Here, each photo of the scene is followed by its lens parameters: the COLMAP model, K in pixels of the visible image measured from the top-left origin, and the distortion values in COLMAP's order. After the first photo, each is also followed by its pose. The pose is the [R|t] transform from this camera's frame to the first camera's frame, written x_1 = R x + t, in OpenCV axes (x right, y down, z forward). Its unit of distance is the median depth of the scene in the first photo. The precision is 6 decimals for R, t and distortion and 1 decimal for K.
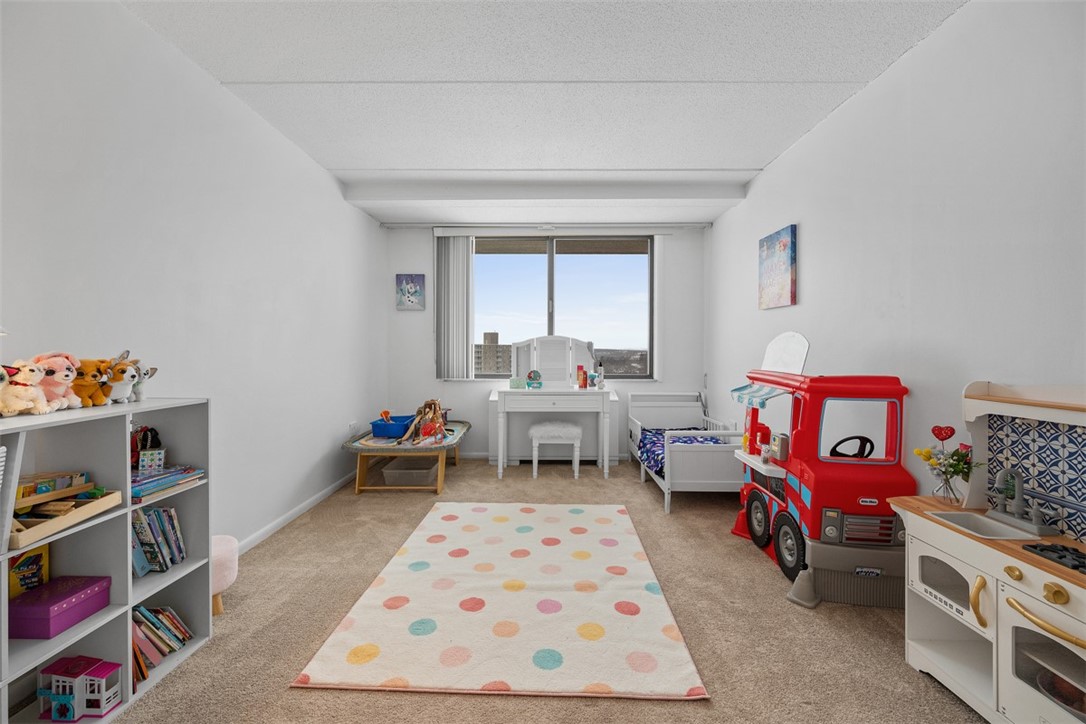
lens RADIAL K [[427.9, 0, 543.5], [0, 427.9, 351.7], [0, 0, 1]] dist [-0.001208, -0.000936]
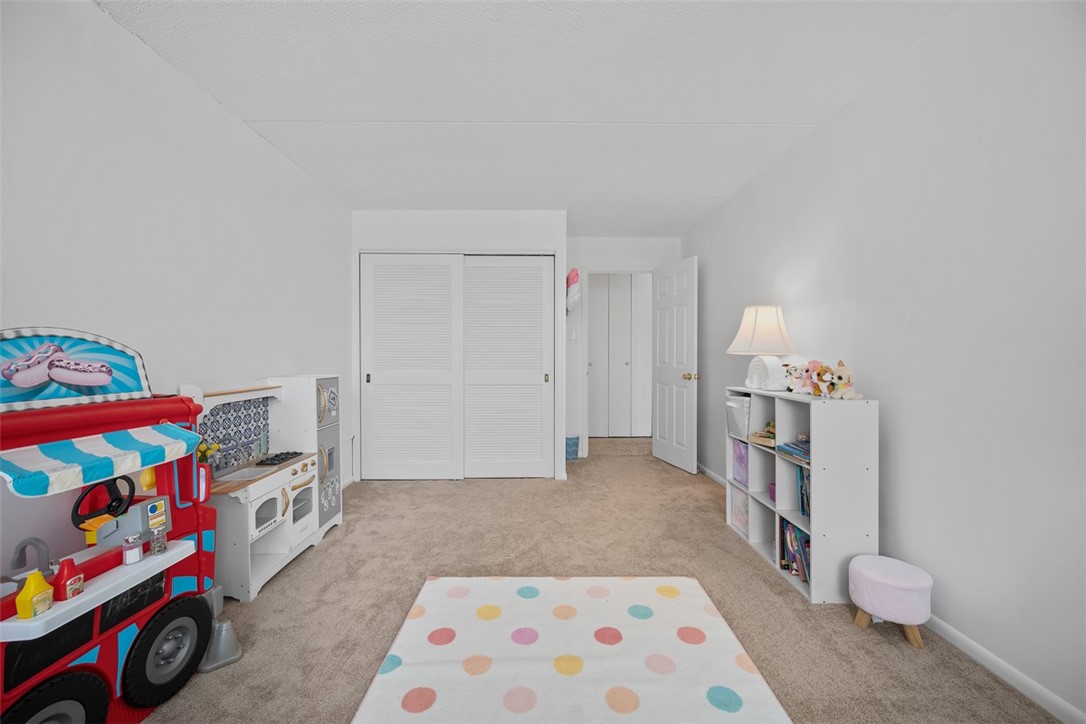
lens RADIAL K [[427.9, 0, 545.9], [0, 427.9, 357.4], [0, 0, 1]] dist [-0.001208, -0.000936]
pose [[-0.999553, 0.001006, -0.029893, -0.004540], [0.000676, 0.999939, 0.011055, -0.020479], [0.029902, 0.011030, -0.999492, 1.779720]]
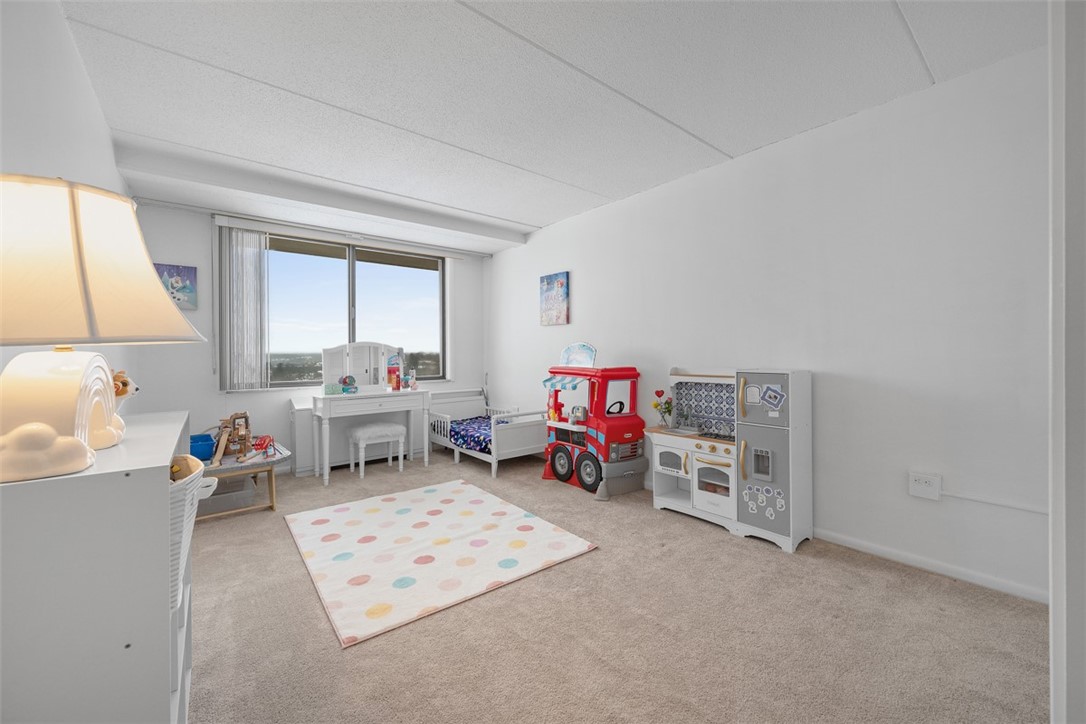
lens RADIAL K [[427.9, 0, 545.9], [0, 427.9, 353.1], [0, 0, 1]] dist [-0.001208, -0.000936]
pose [[0.767376, -0.008632, 0.641139, -0.639364], [0.013072, 0.999912, -0.002183, -0.003762], [-0.641064, 0.010056, 0.767422, -0.175089]]
